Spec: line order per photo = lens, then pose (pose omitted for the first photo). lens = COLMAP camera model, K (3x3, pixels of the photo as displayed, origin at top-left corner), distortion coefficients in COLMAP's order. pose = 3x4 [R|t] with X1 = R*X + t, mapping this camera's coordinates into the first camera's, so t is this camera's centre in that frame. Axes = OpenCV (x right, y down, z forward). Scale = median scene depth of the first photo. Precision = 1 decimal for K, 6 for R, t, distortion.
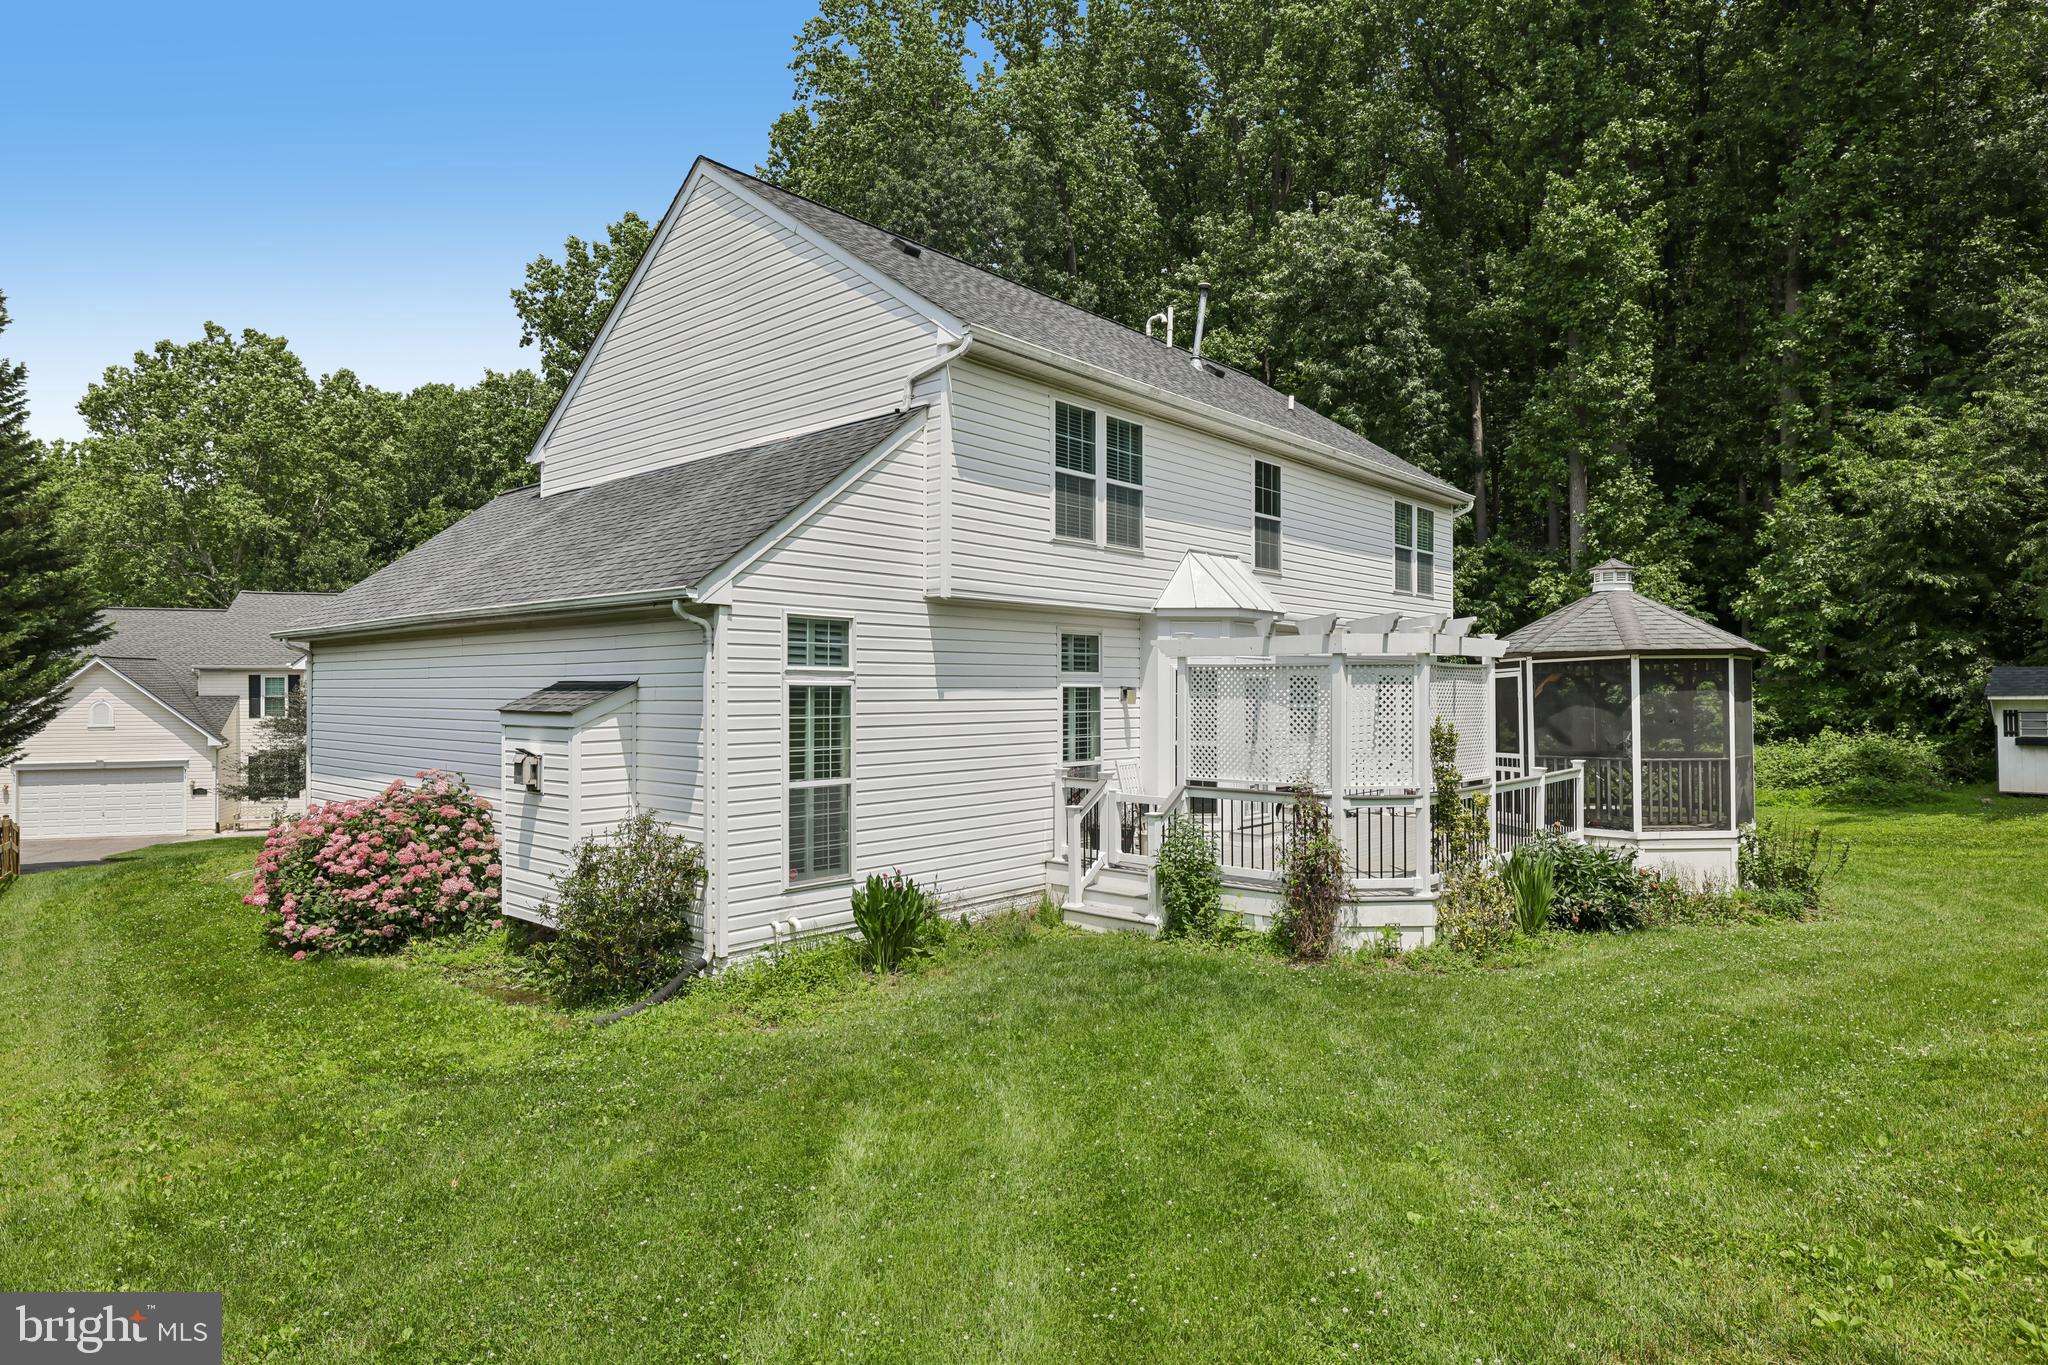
lens RADIAL K [[1165.0, 0, 1030.0], [0, 1165.0, 678.4], [0, 0, 1]] dist [-0.003558, -0.000901]
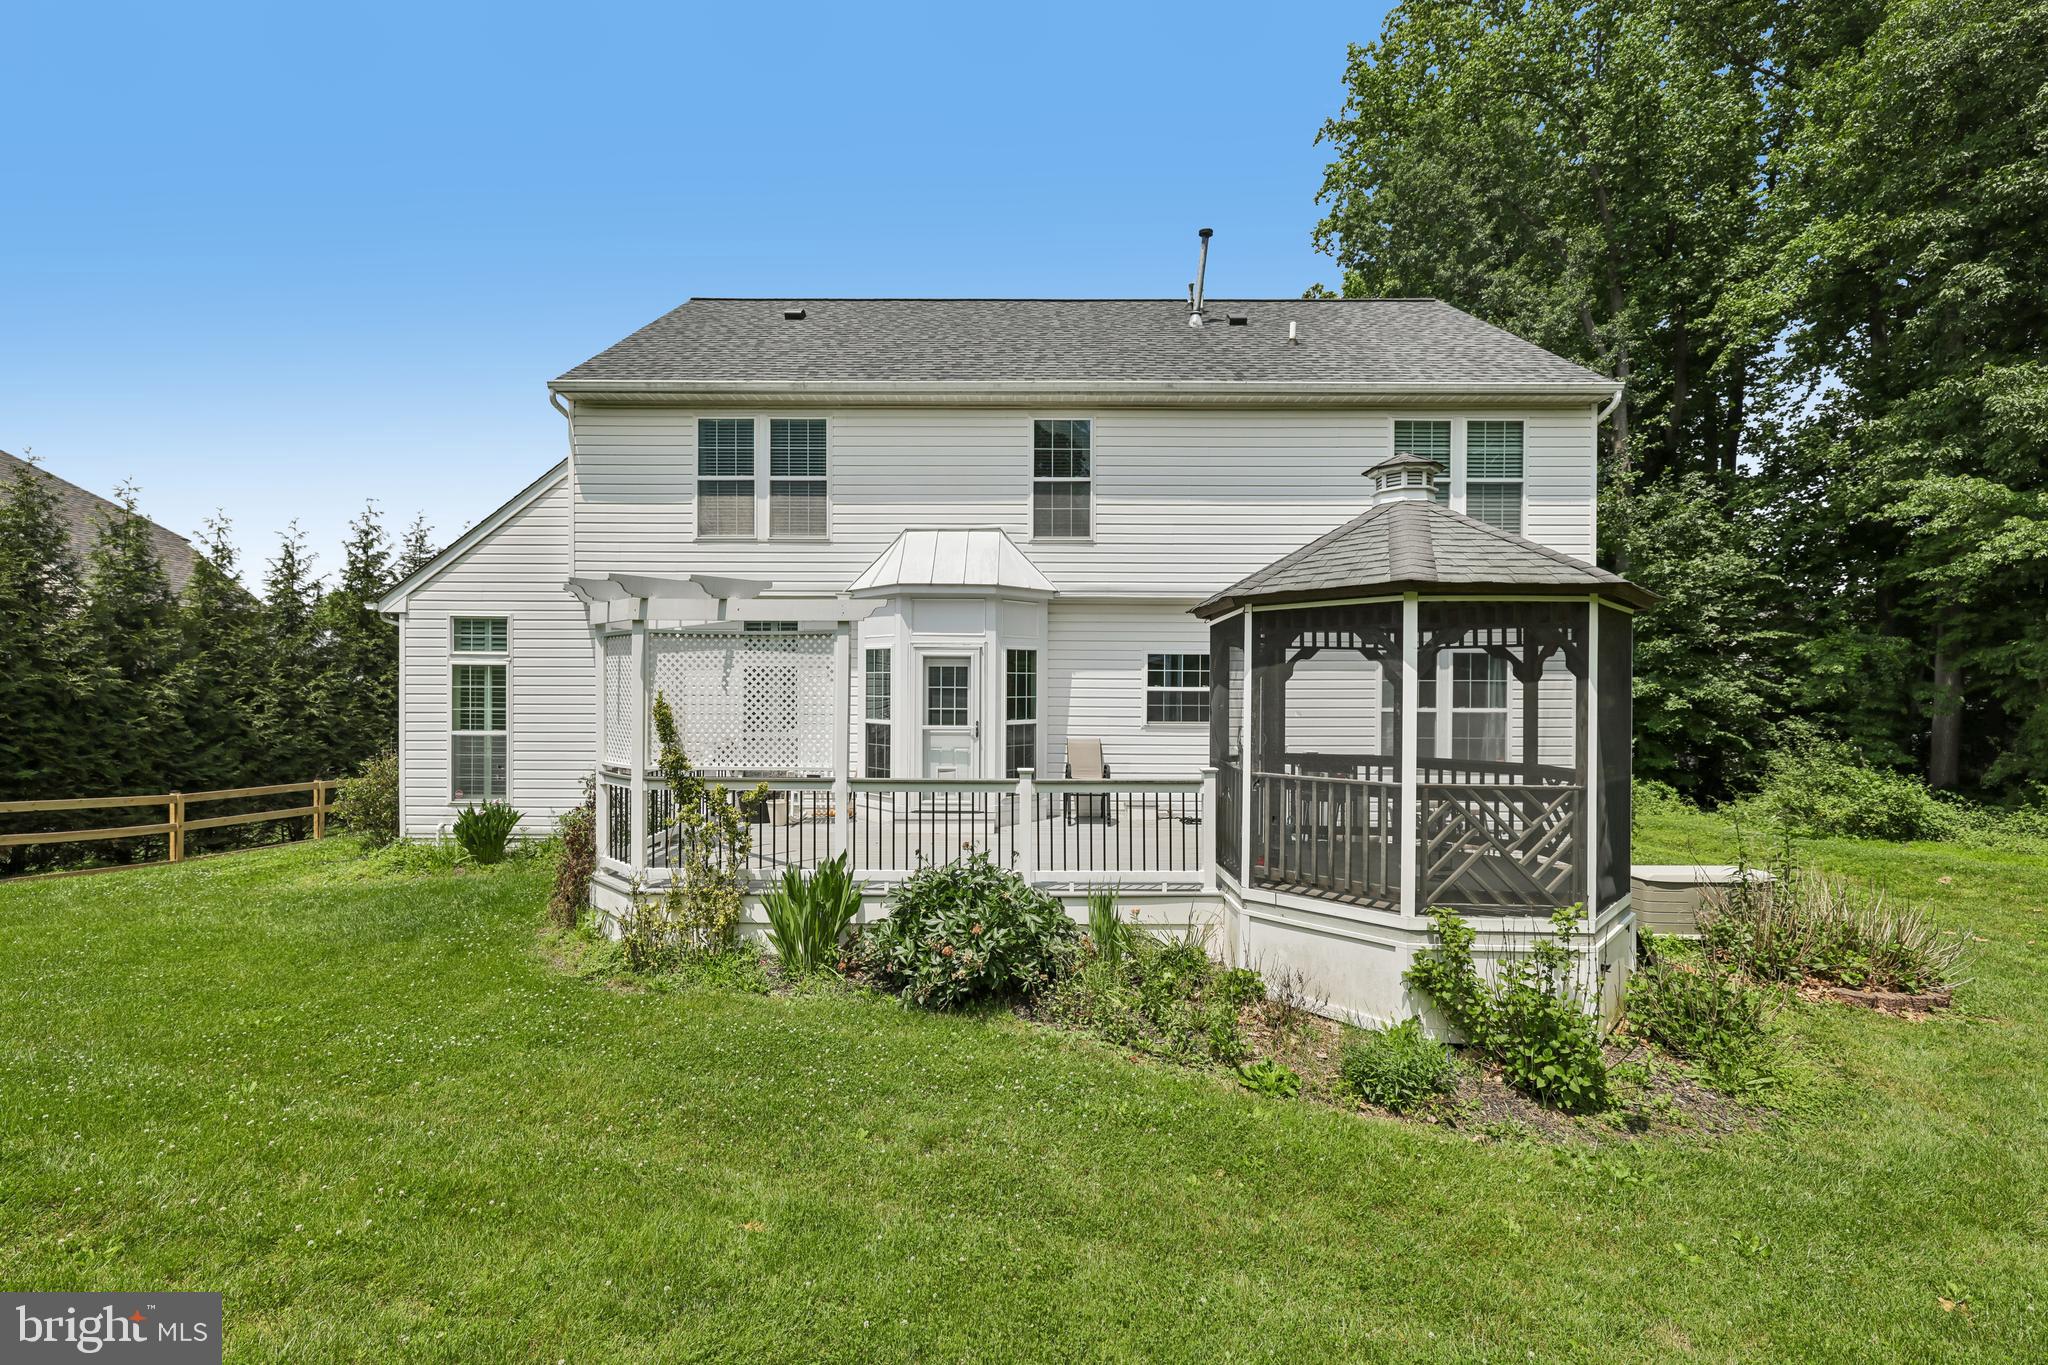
lens RADIAL K [[792.3, 0, 1024.2], [0, 792.3, 699.6], [0, 0, 1]] dist [-0.002962, -0.000088]
pose [[0.654110, 0.000973, -0.756399, 0.801284], [0.001709, 0.999995, 0.002764, 0.038215], [0.756398, -0.003101, 0.654105, 0.702692]]
